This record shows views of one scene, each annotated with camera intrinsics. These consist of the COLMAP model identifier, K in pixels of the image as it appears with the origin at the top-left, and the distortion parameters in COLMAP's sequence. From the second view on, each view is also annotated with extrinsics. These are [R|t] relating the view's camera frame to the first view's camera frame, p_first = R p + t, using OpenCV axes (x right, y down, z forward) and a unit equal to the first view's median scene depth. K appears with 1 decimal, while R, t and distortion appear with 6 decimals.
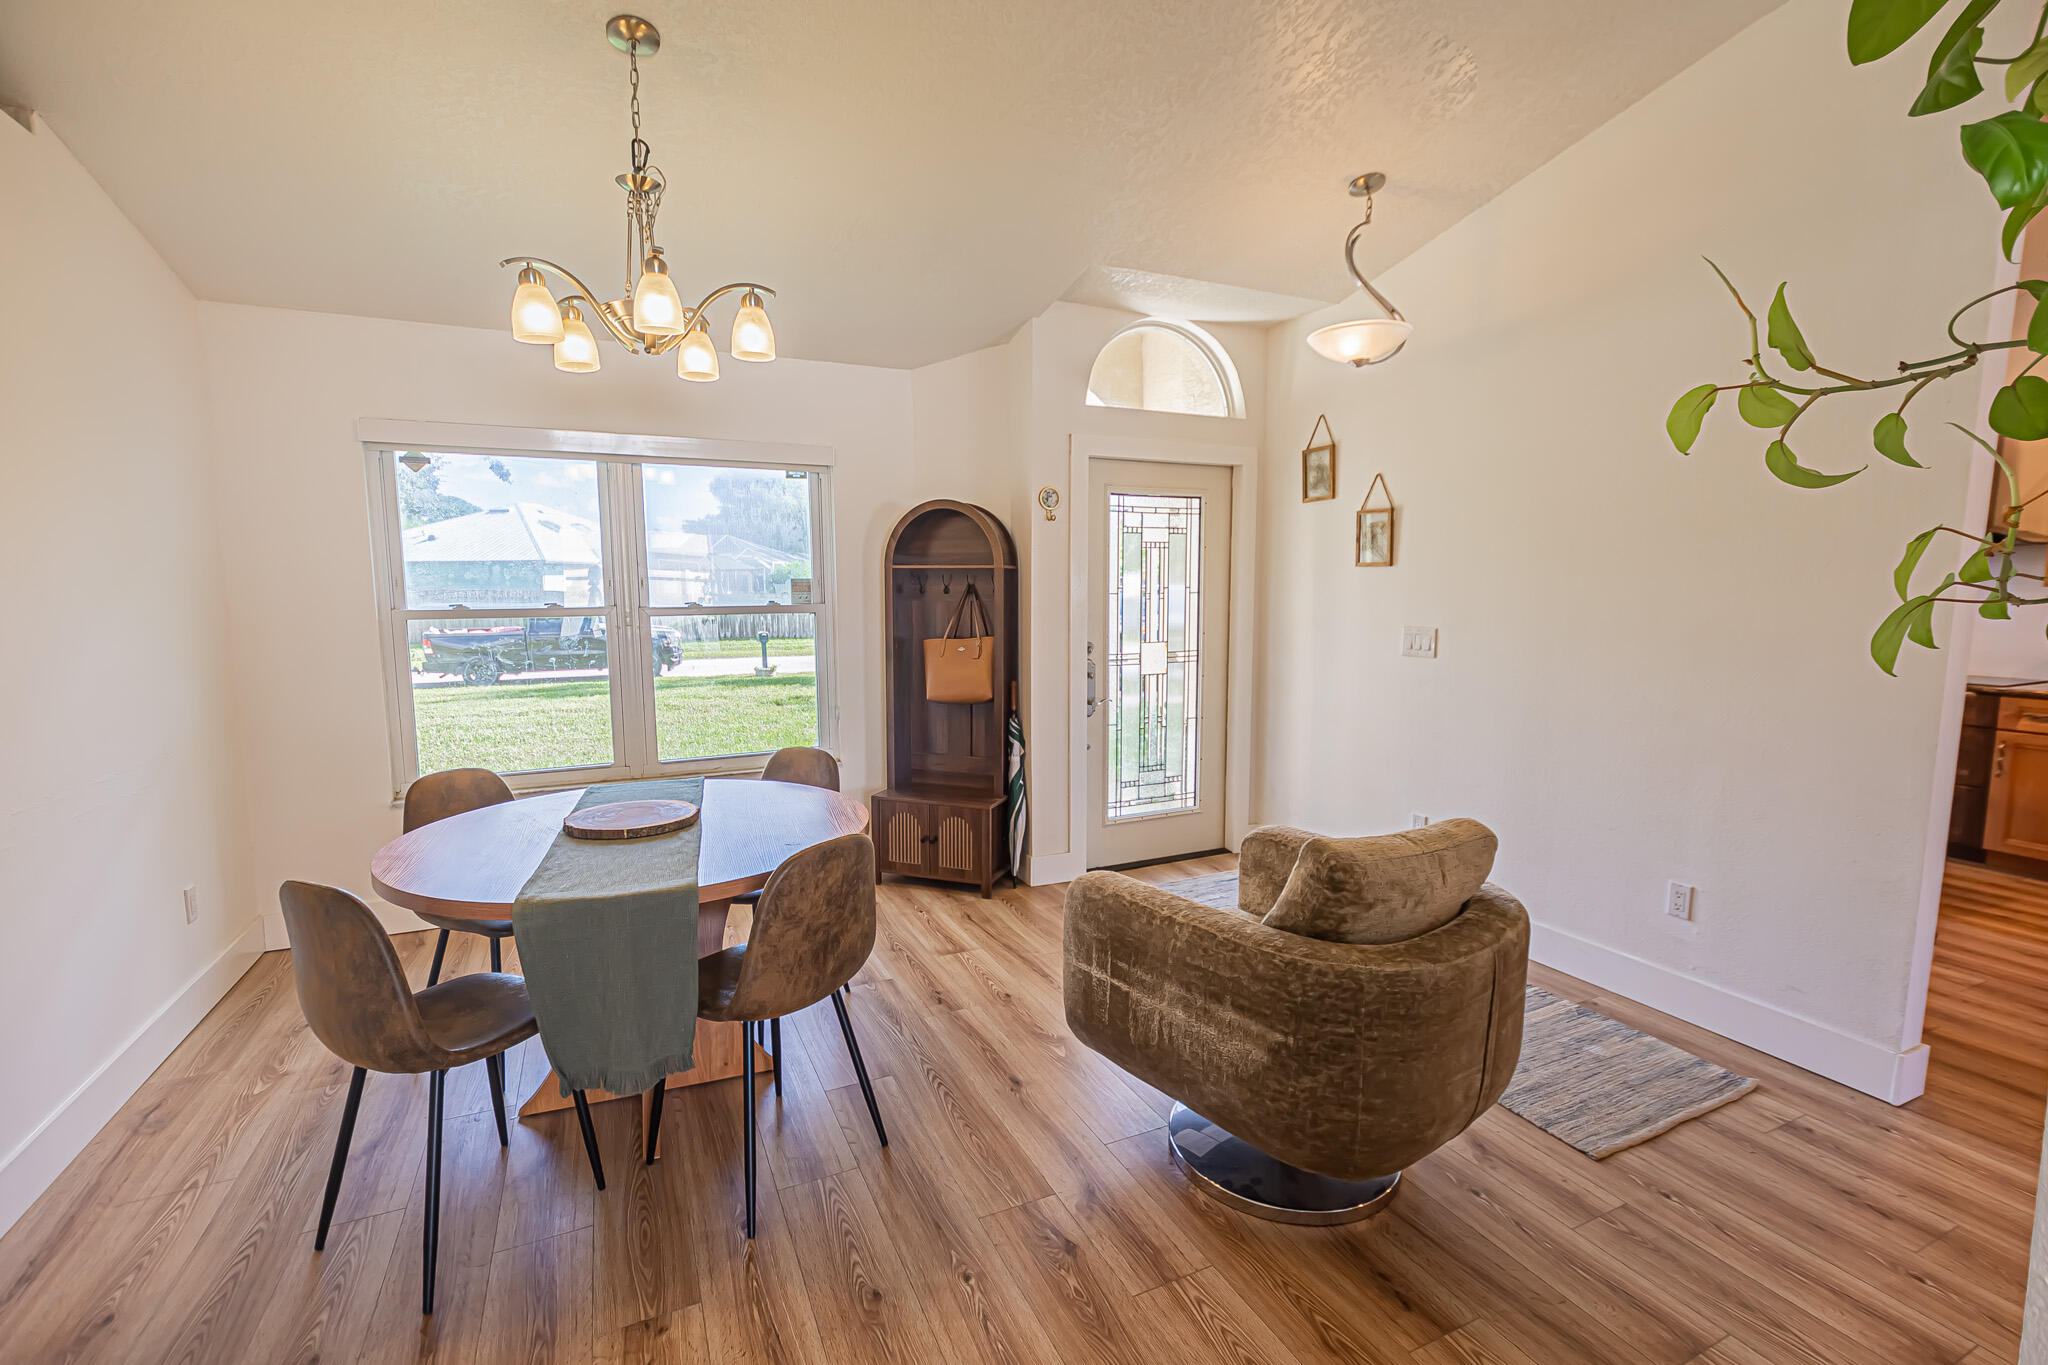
lens RADIAL K [[910.0, 0, 1043.5], [0, 910.0, 678.5], [0, 0, 1]] dist [-0.000739, -0.000173]
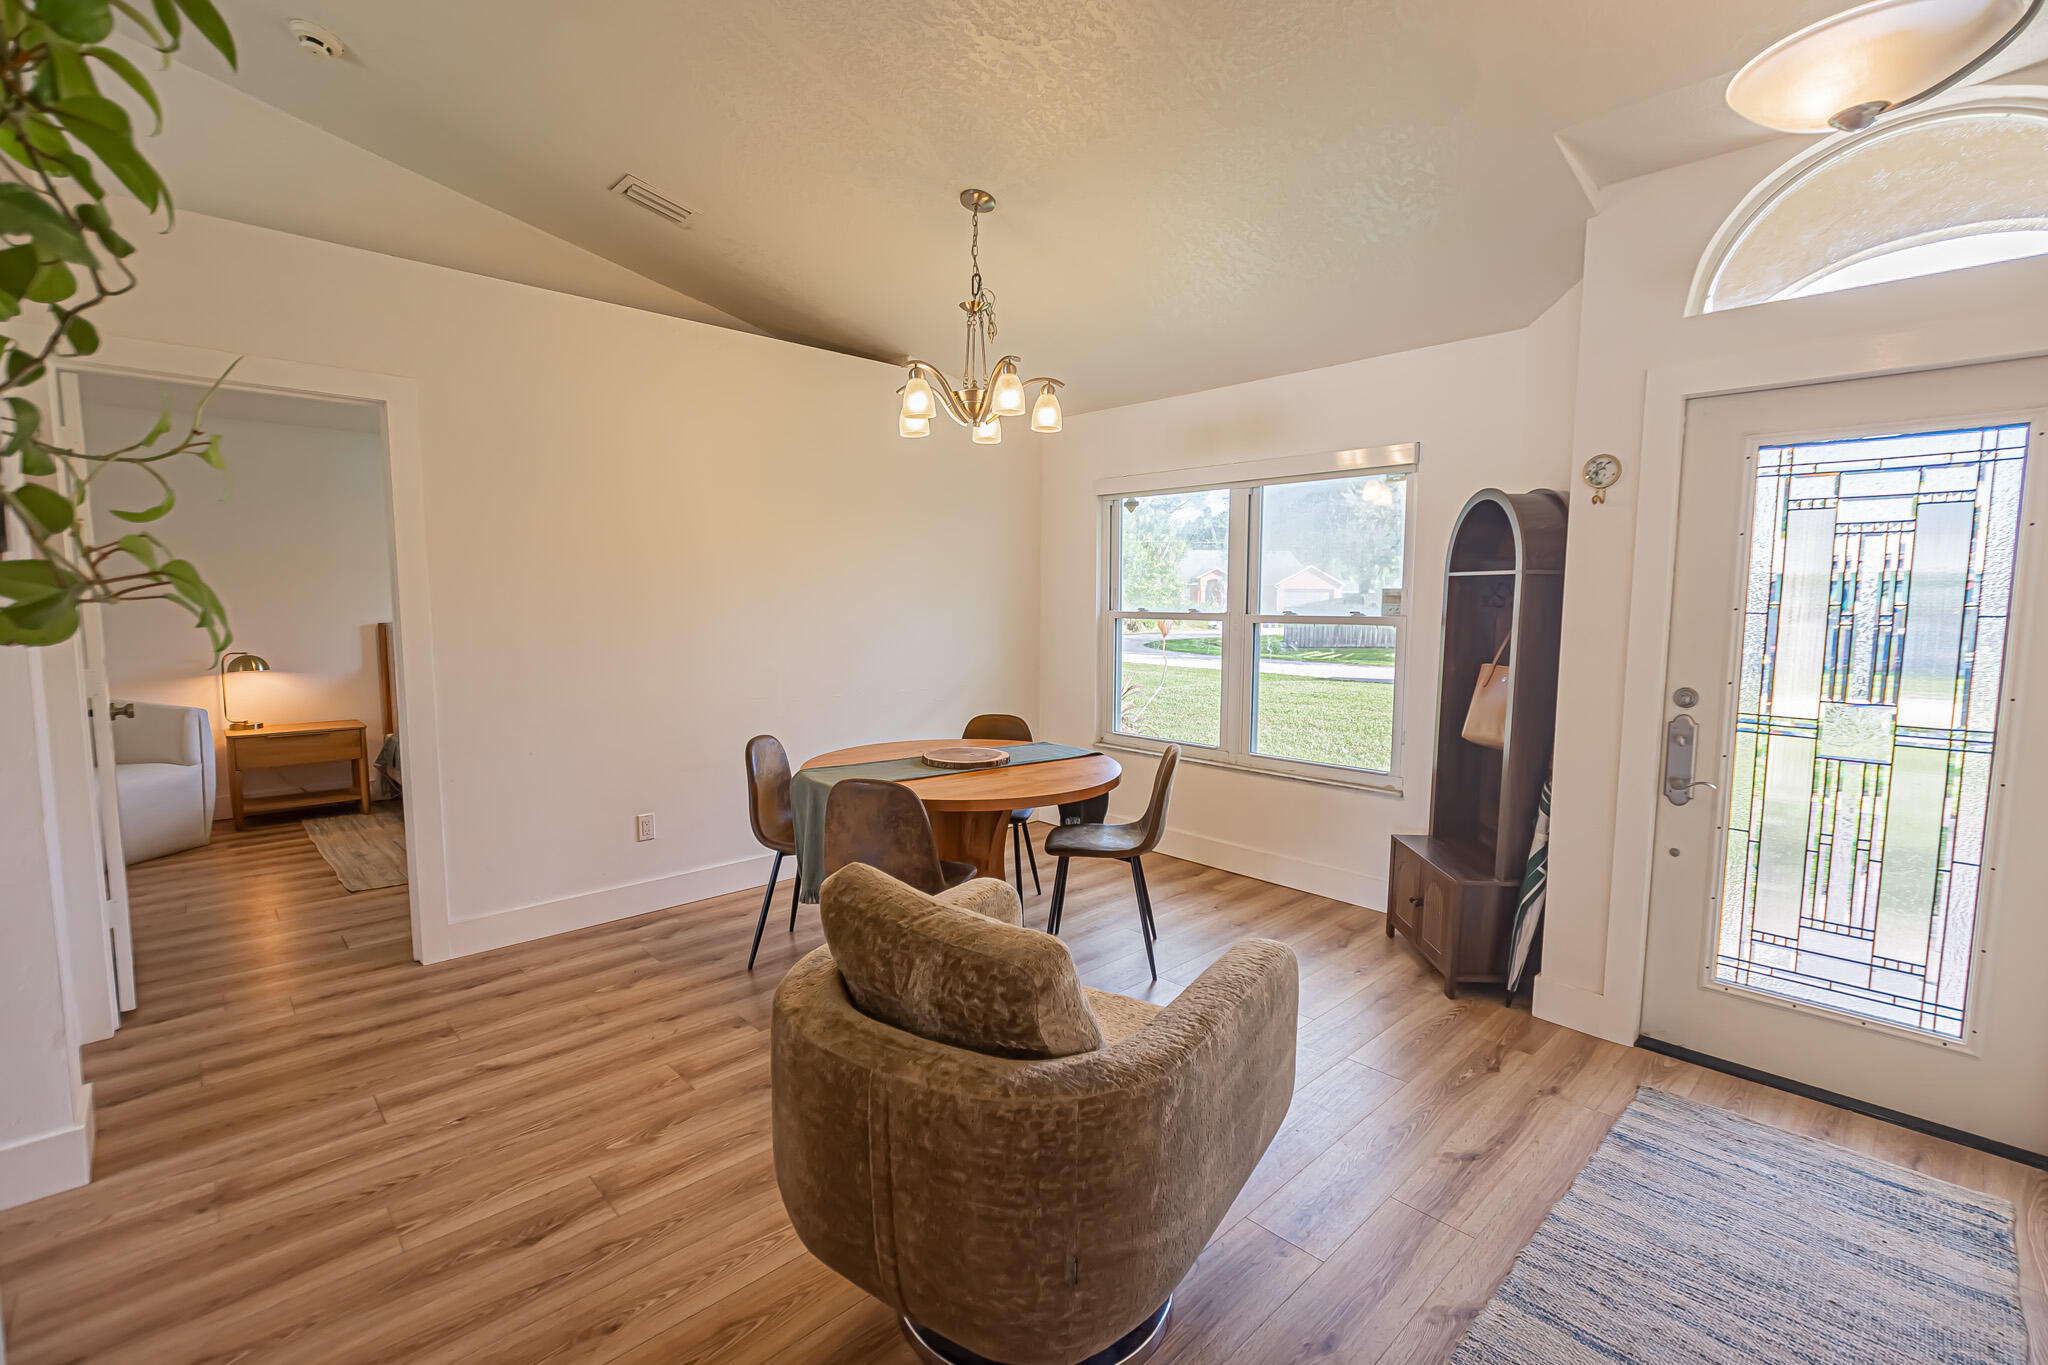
lens RADIAL K [[915.8, 0, 1024.0], [0, 915.8, 682.5], [0, 0, 1]] dist [-0.001690, -0.000397]
pose [[0.299899, 0.096715, -0.949056, 0.512045], [-0.104916, 0.992157, 0.067955, -0.039015], [0.948184, 0.079191, 0.307694, 0.361294]]
